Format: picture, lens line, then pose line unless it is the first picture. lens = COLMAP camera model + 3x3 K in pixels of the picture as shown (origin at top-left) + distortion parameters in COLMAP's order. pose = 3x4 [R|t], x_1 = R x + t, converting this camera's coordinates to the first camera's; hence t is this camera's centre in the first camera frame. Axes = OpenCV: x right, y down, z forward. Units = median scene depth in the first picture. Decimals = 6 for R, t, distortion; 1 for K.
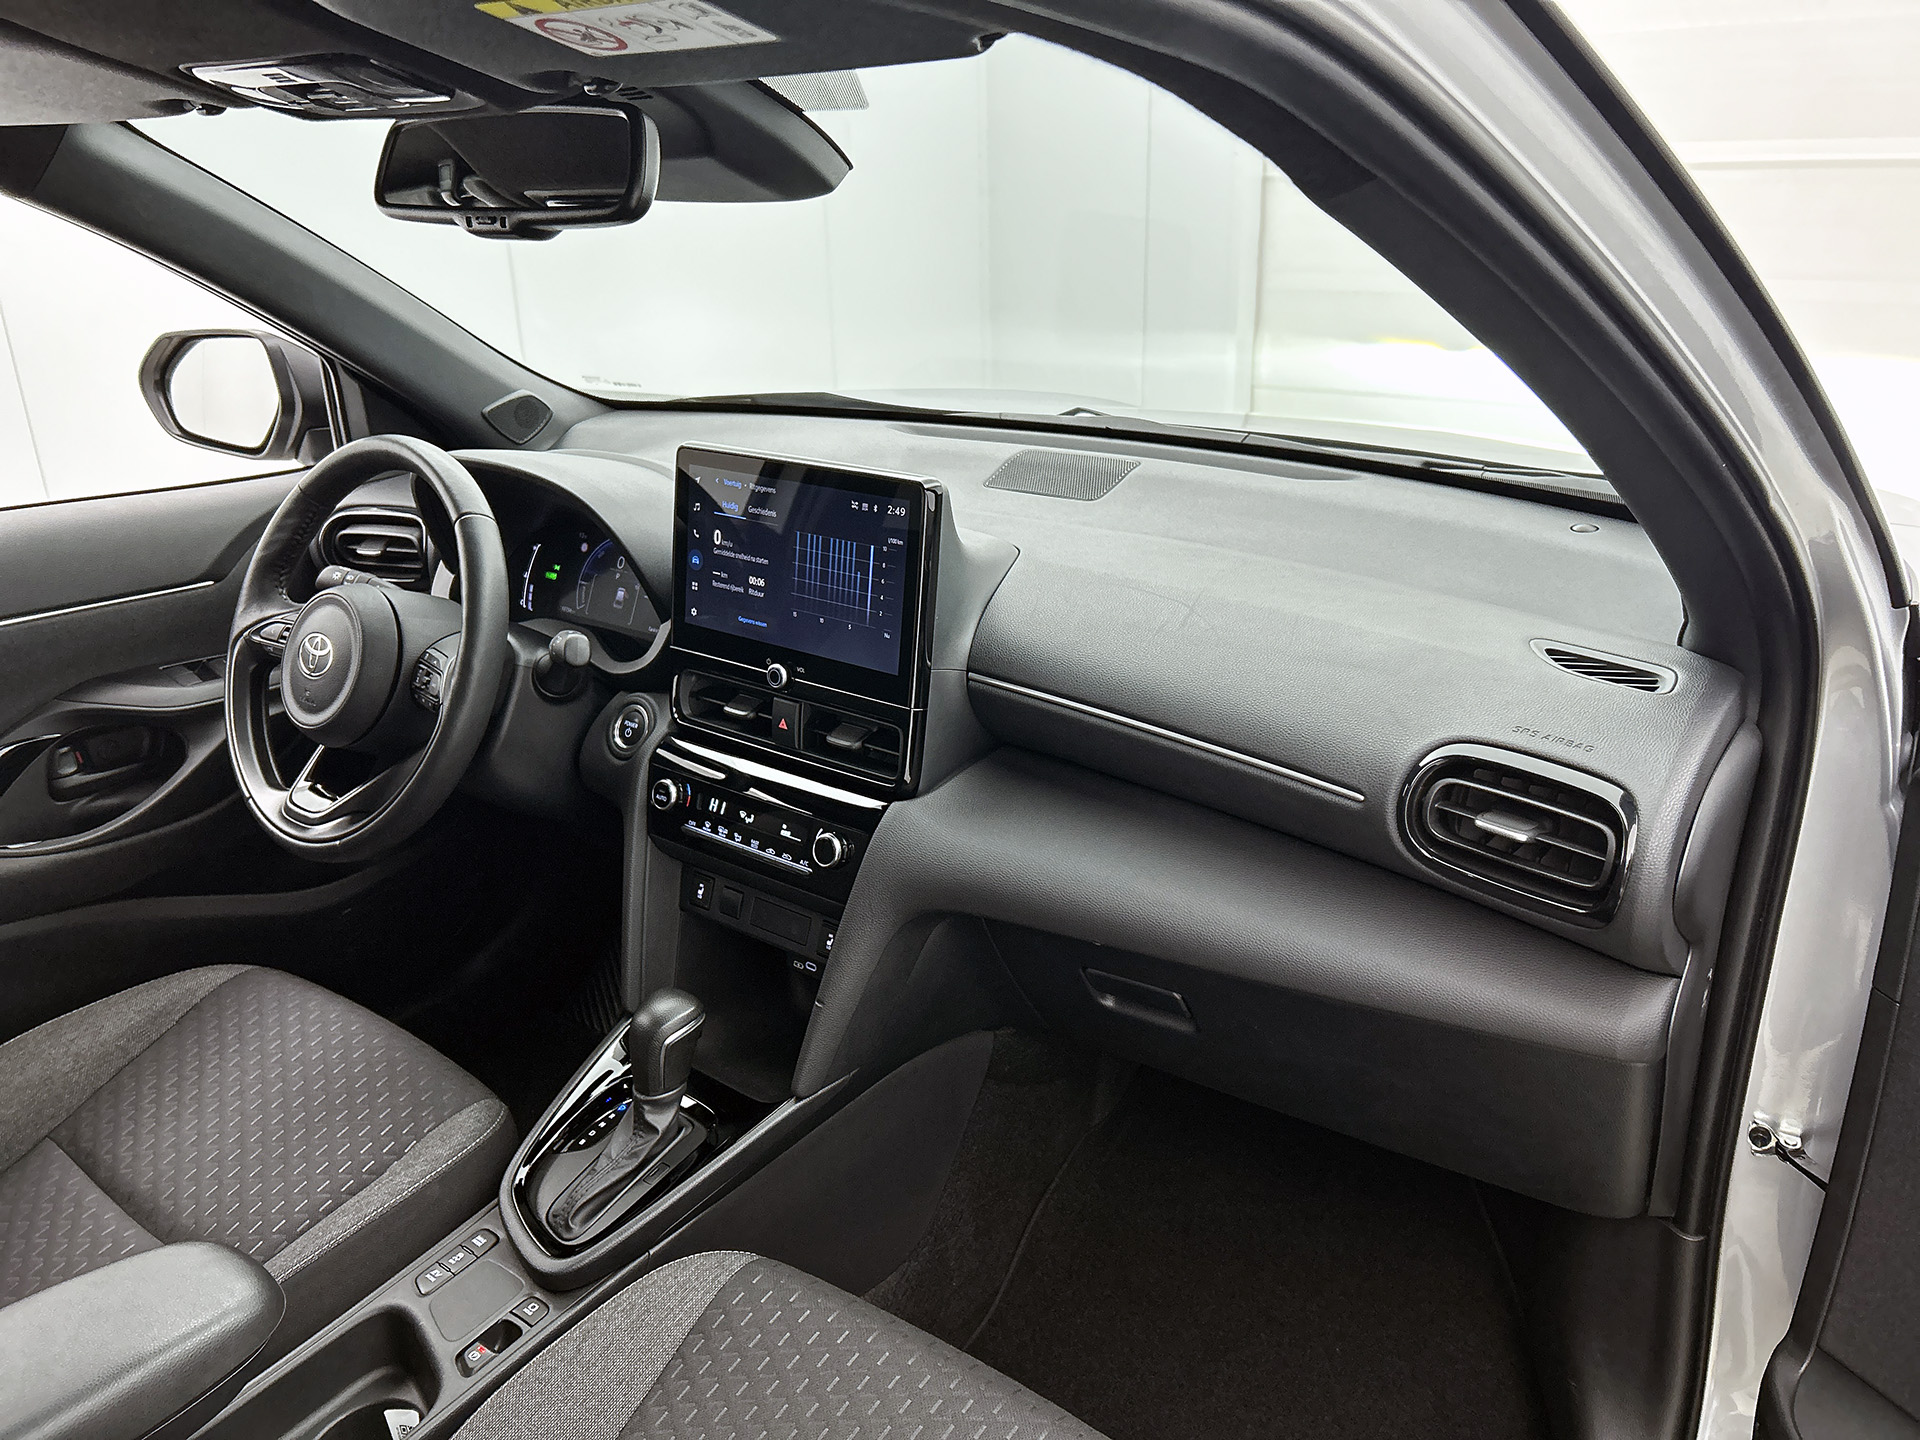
lens RADIAL K [[1446.7, 0, 972.7], [0, 1446.7, 719.0], [0, 0, 1]] dist [0.050339, -0.053917]
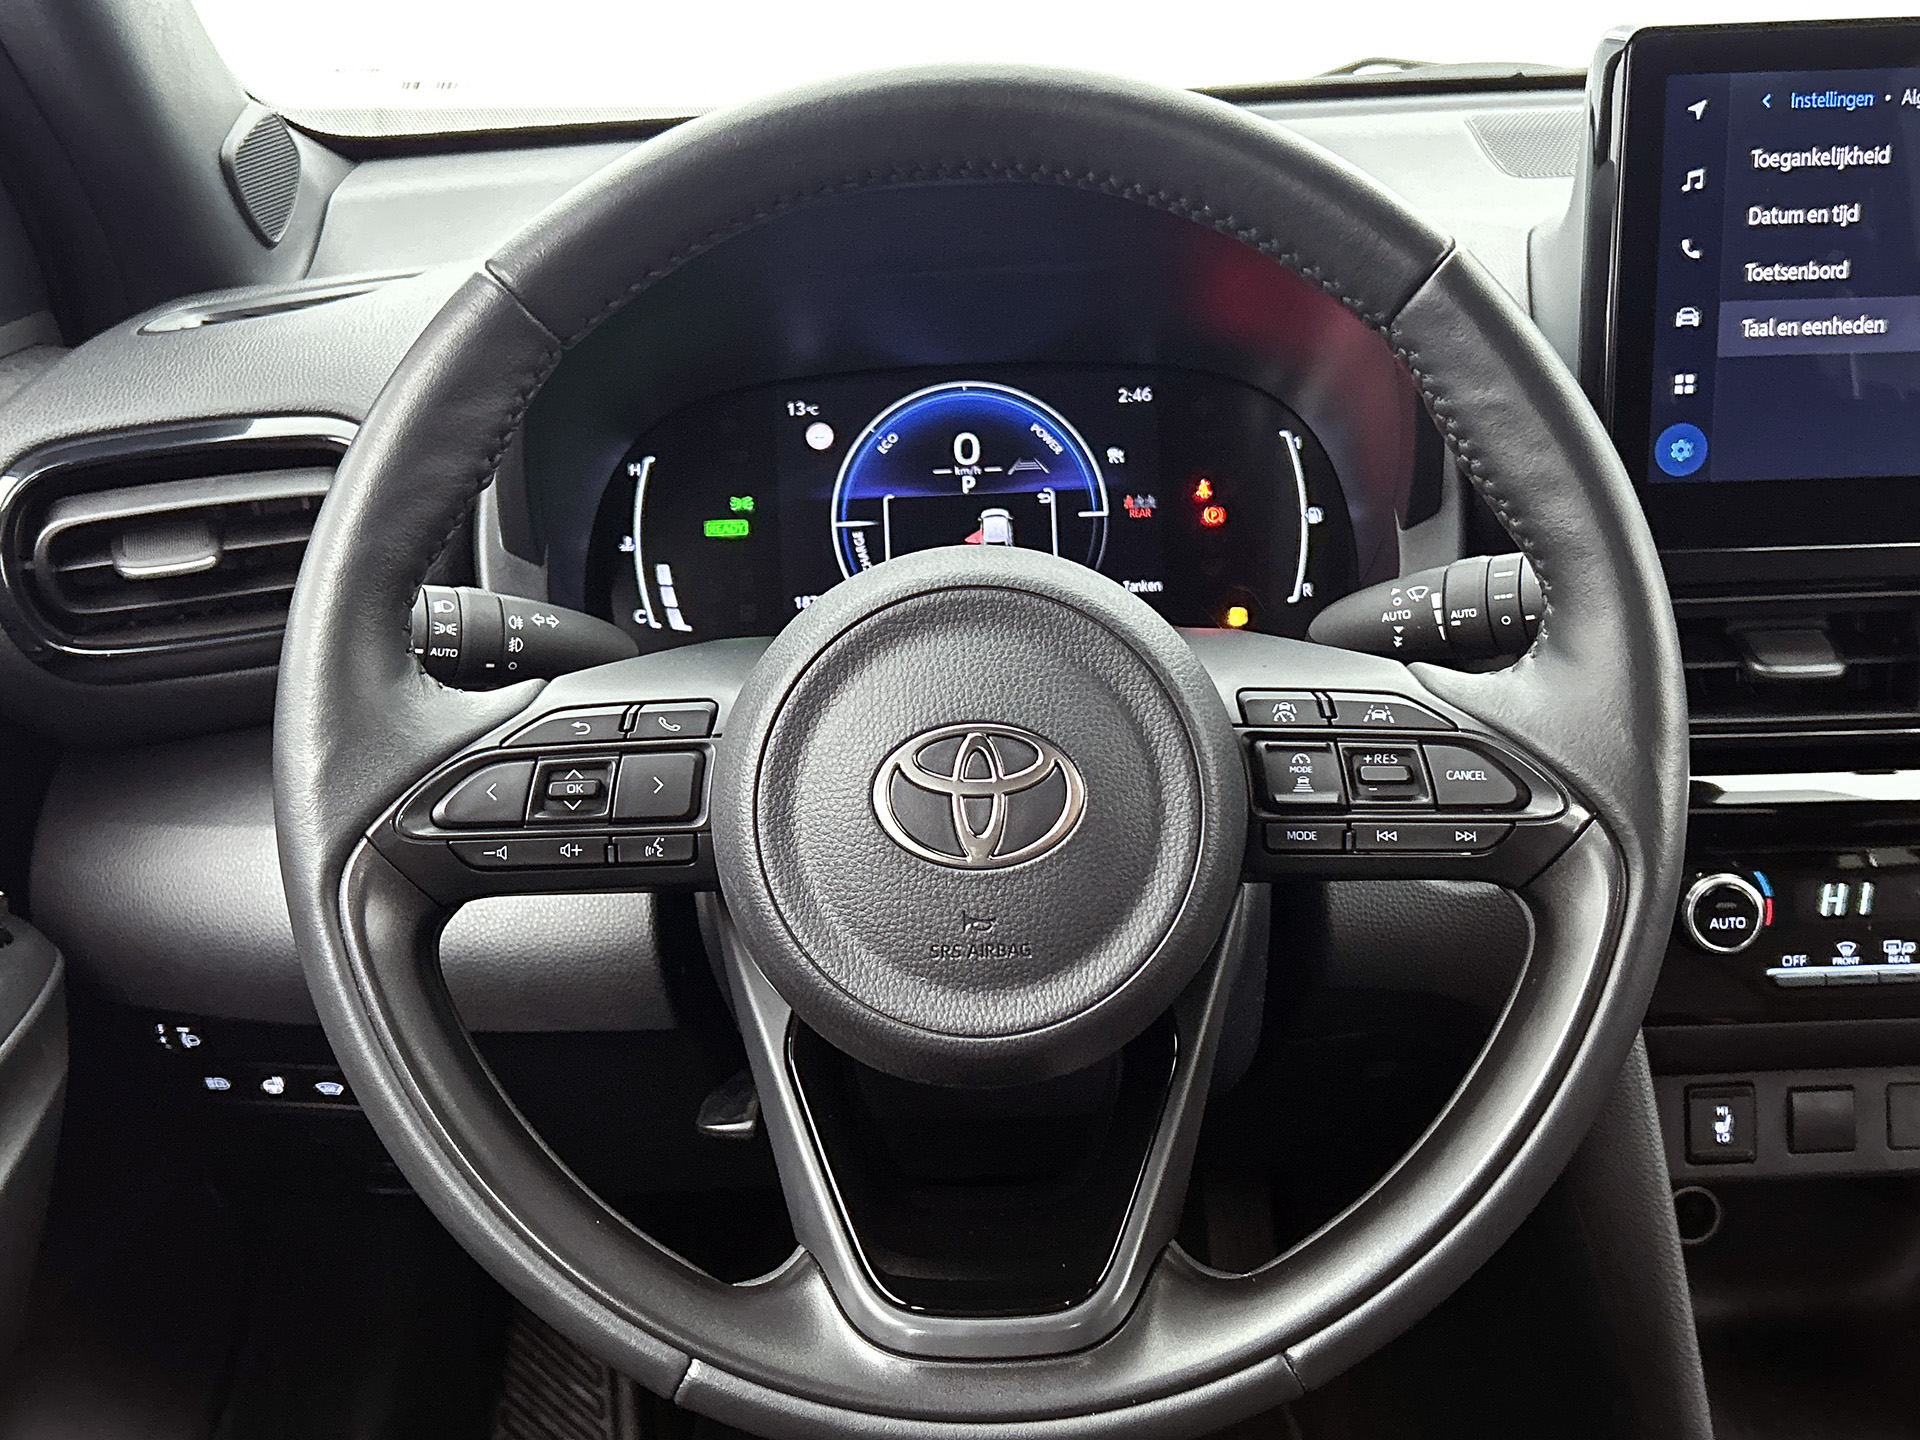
lens RADIAL K [[1991.4, 0, 966.1], [0, 1991.4, 711.3], [0, 0, 1]] dist [0.055269, 0.000000]
pose [[0.784366, -0.231958, 0.575296, -0.709095], [0.239544, 0.968773, 0.064010, -0.090358], [-0.572179, 0.087601, 0.815437, 0.692298]]
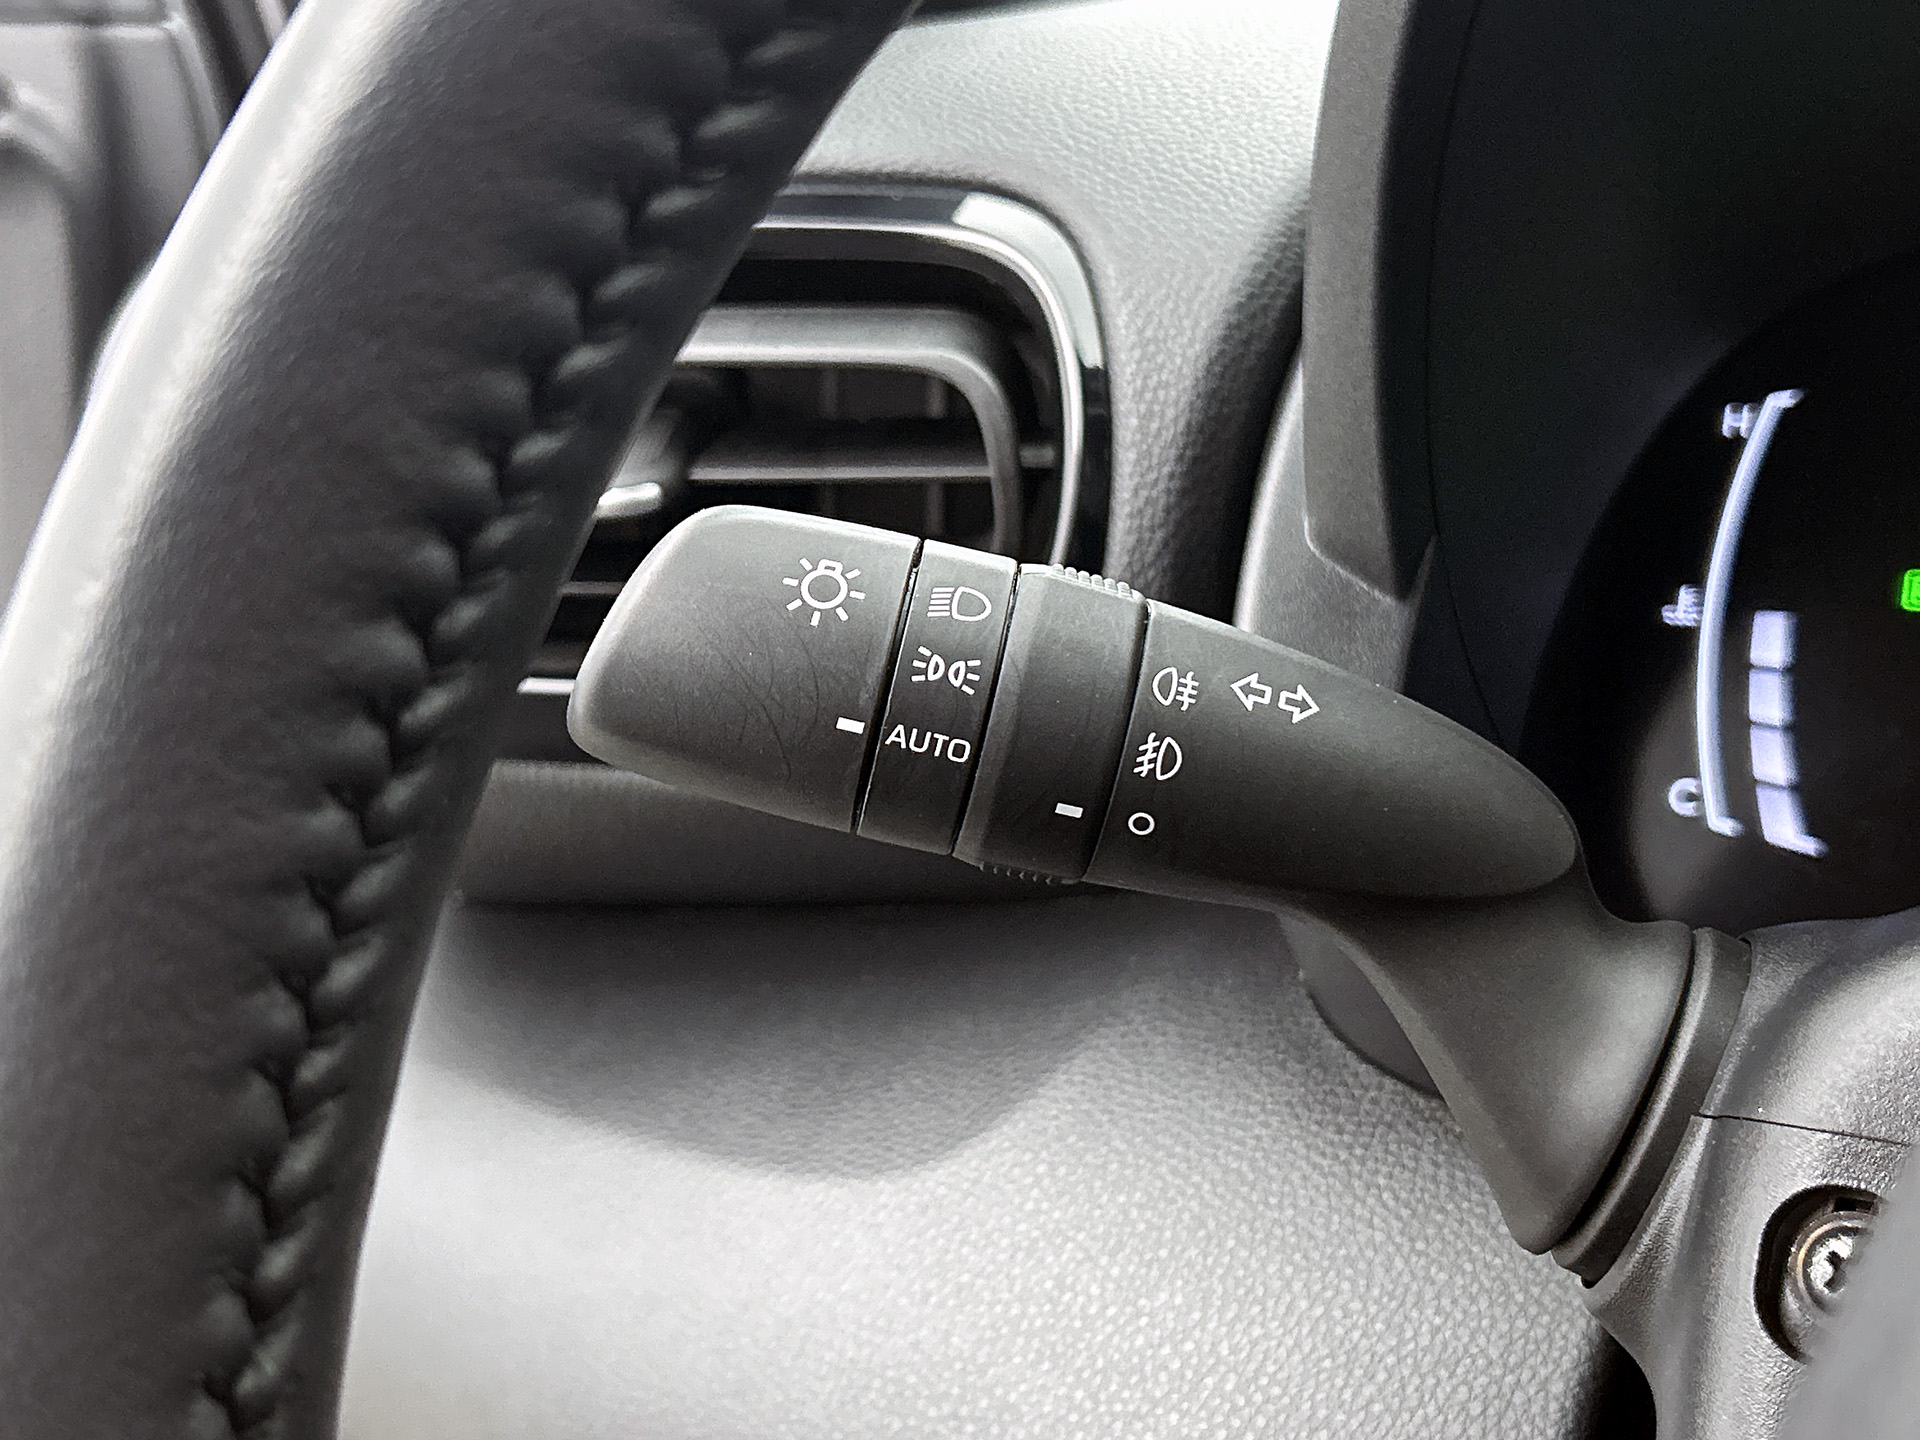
lens RADIAL K [[2556.3, 0, 956.0], [0, 2556.3, 717.6], [0, 0, 1]] dist [0.115677, 0.000000]
pose [[0.988472, -0.043112, 0.145136, -0.541381], [0.059990, 0.991667, -0.114004, -0.082743], [-0.139012, 0.121396, 0.982822, 0.986791]]
